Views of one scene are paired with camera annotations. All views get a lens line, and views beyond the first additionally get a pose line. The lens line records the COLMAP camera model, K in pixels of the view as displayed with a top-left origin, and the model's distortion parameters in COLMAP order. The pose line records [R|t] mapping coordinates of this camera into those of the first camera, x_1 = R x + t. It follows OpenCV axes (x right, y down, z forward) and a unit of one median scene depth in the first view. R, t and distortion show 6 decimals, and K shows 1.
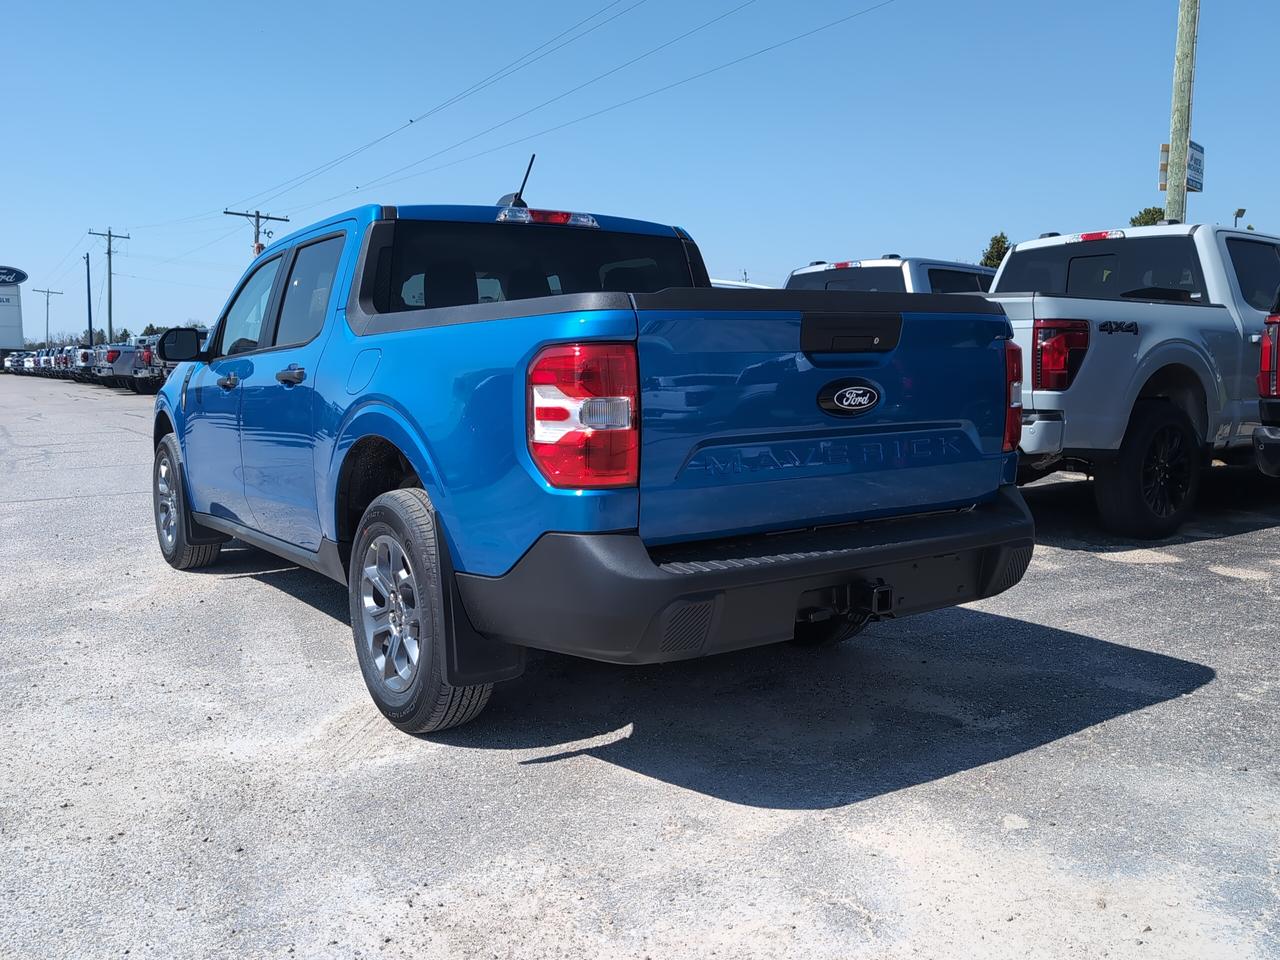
lens RADIAL K [[1086.3, 0, 639.0], [0, 1086.3, 480.7], [0, 0, 1]] dist [0.026468, -0.018064]
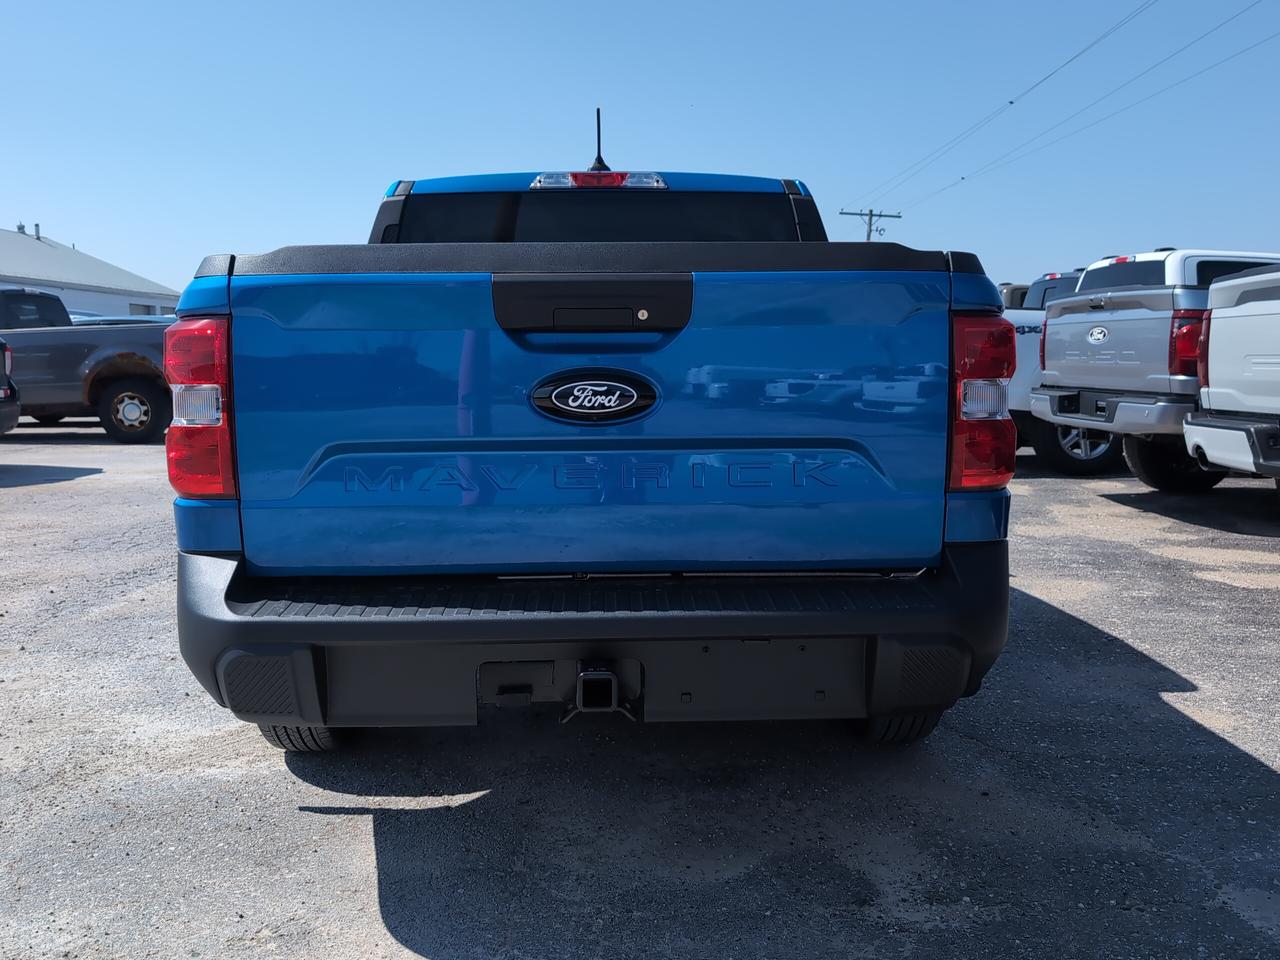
lens RADIAL K [[1086.3, 0, 642.2], [0, 1086.3, 481.4], [0, 0, 1]] dist [0.026468, -0.018064]
pose [[0.840968, 0.067733, -0.536828, 0.521023], [-0.065402, 0.997584, 0.023411, -0.035055], [0.537117, 0.015422, 0.843367, 0.373875]]
